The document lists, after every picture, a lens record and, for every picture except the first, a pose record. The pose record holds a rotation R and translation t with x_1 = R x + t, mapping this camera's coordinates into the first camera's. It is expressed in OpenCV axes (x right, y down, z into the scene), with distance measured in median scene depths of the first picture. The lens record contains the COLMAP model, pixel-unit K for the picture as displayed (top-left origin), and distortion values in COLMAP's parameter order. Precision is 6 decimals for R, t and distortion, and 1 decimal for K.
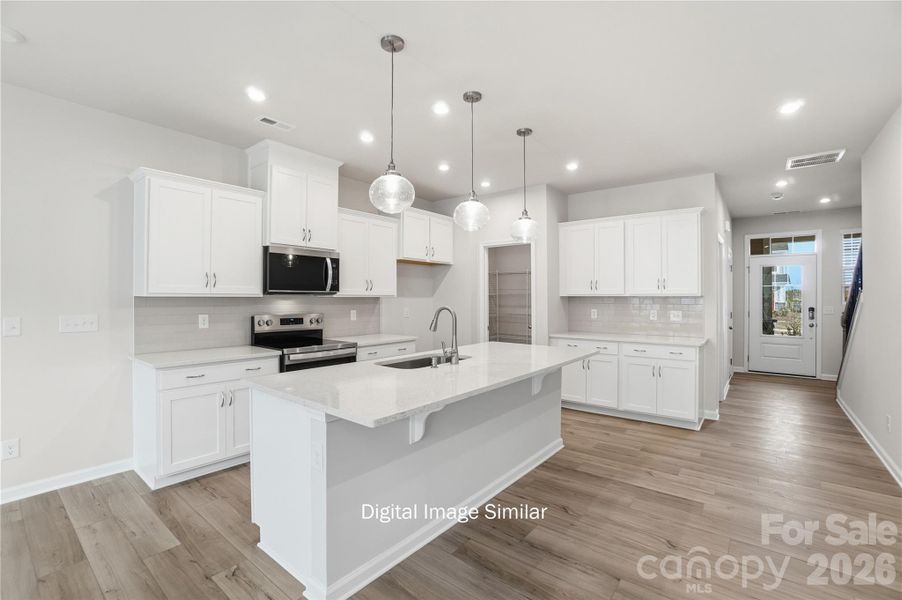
lens RADIAL K [[400.8, 0, 445.8], [0, 400.8, 296.7], [0, 0, 1]] dist [-0.064766, 0.022389]
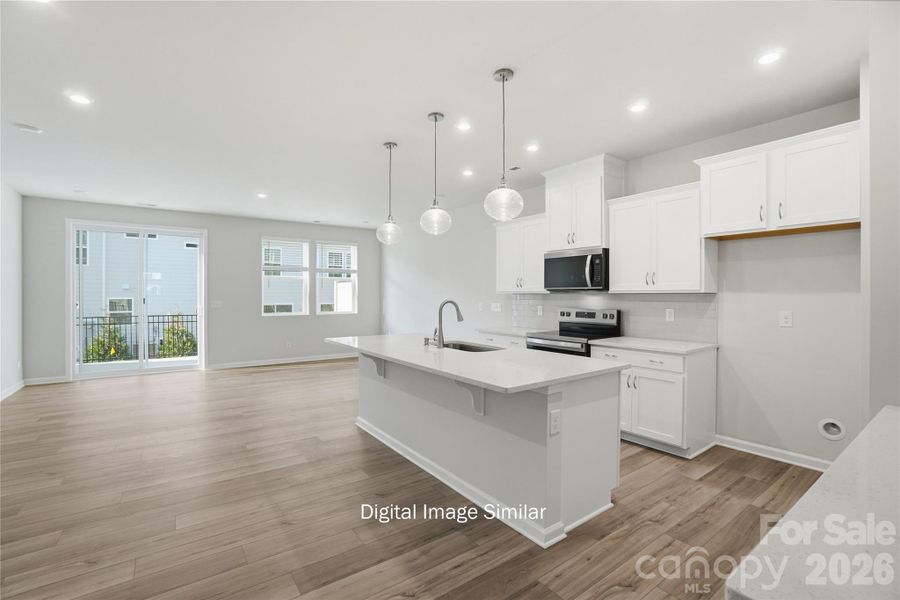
lens RADIAL K [[399.9, 0, 444.8], [0, 399.9, 296.7], [0, 0, 1]] dist [-0.064766, 0.022389]
pose [[-0.262961, 0.002264, -0.964804, 0.796198], [0.000510, 0.999997, 0.002208, 0.008527], [0.964806, 0.000089, -0.262962, 0.904590]]
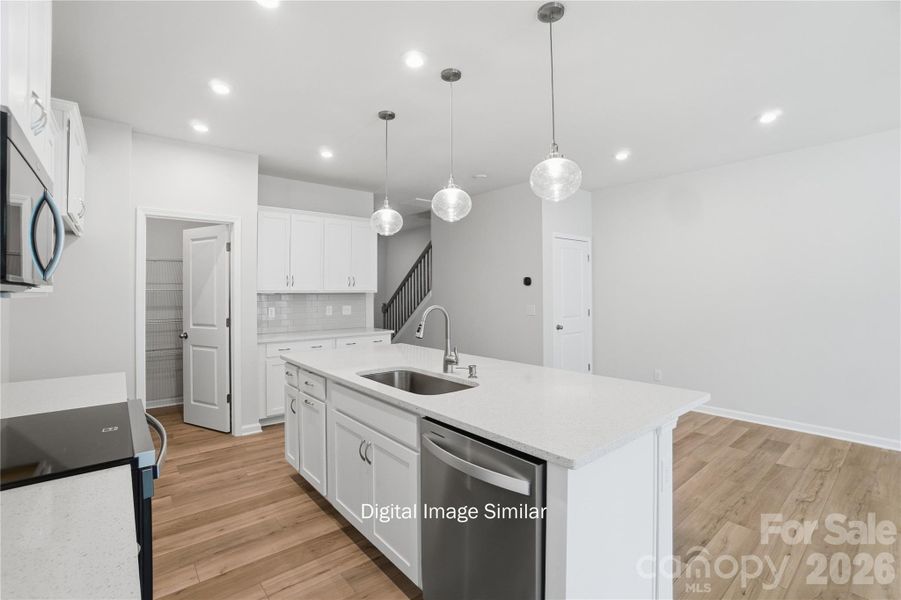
lens RADIAL K [[400.4, 0, 445.3], [0, 400.4, 296.7], [0, 0, 1]] dist [-0.064766, 0.022389]
pose [[0.201803, -0.007789, 0.979395, -0.550730], [0.000519, 0.999969, 0.007846, 0.001033], [-0.979426, -0.001075, 0.201801, 0.570011]]
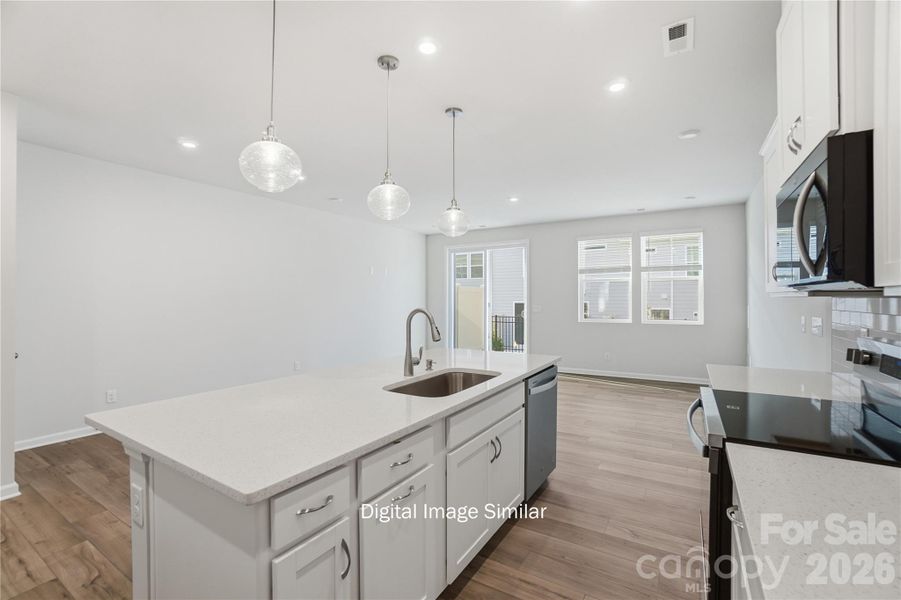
lens RADIAL K [[400.4, 0, 445.3], [0, 400.4, 296.7], [0, 0, 1]] dist [-0.064766, 0.022389]
pose [[-0.992398, -0.000601, -0.123068, 0.033458], [0.000446, 0.999964, -0.008484, 0.006216], [0.123068, -0.008475, -0.992362, 1.267950]]
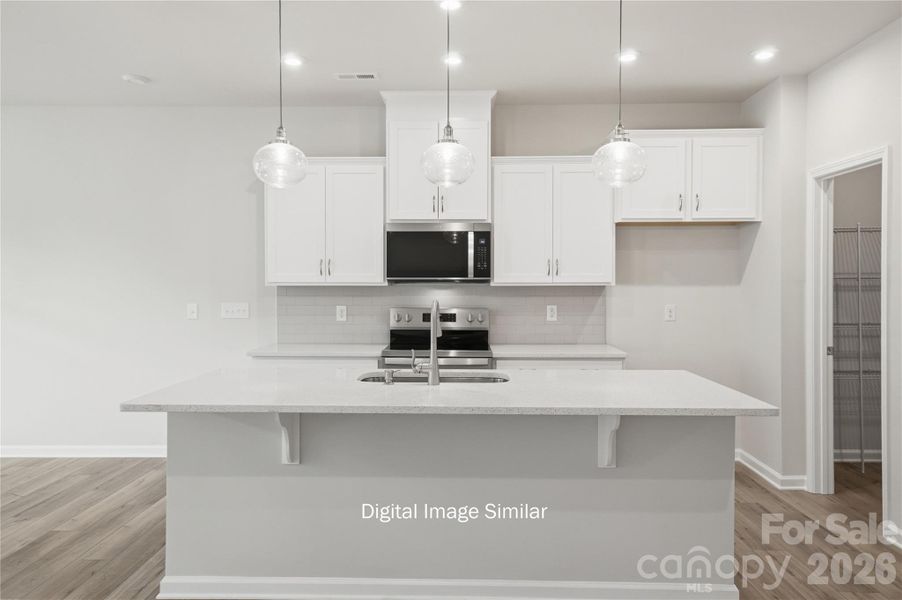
lens RADIAL K [[675.8, 0, 448.6], [0, 675.8, 289.4], [0, 0, 1]] dist [0.011868, 0.006122]
pose [[0.606358, 0.003909, -0.795182, 0.654106], [0.004202, 0.999958, 0.008119, -0.002332], [0.795180, -0.008265, 0.606317, 0.223529]]
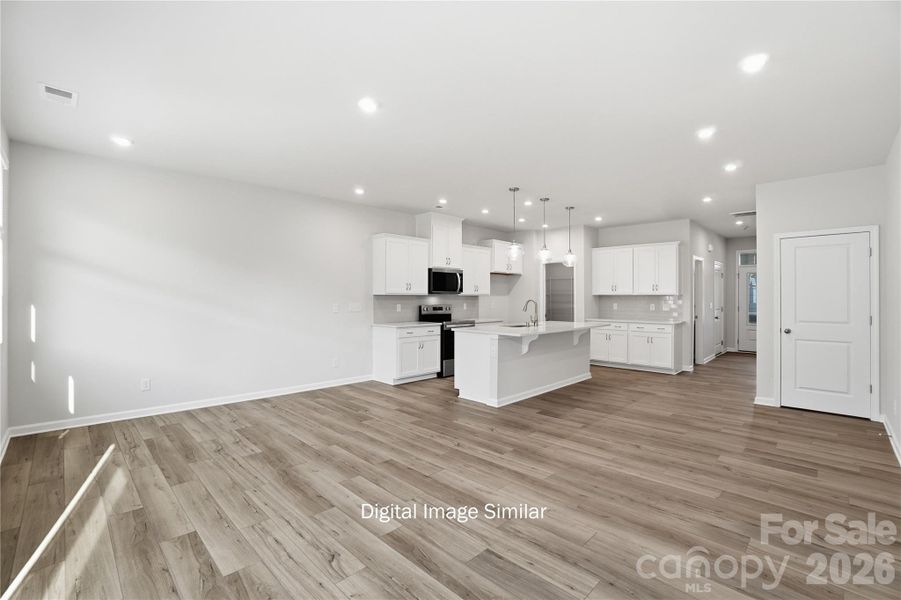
lens RADIAL K [[400.4, 0, 445.3], [0, 400.4, 296.7], [0, 0, 1]] dist [-0.064766, 0.022389]
pose [[0.994140, 0.001184, -0.108094, -0.156368], [-0.001087, 0.999999, 0.000956, 0.005492], [0.108095, -0.000833, 0.994140, -0.795130]]
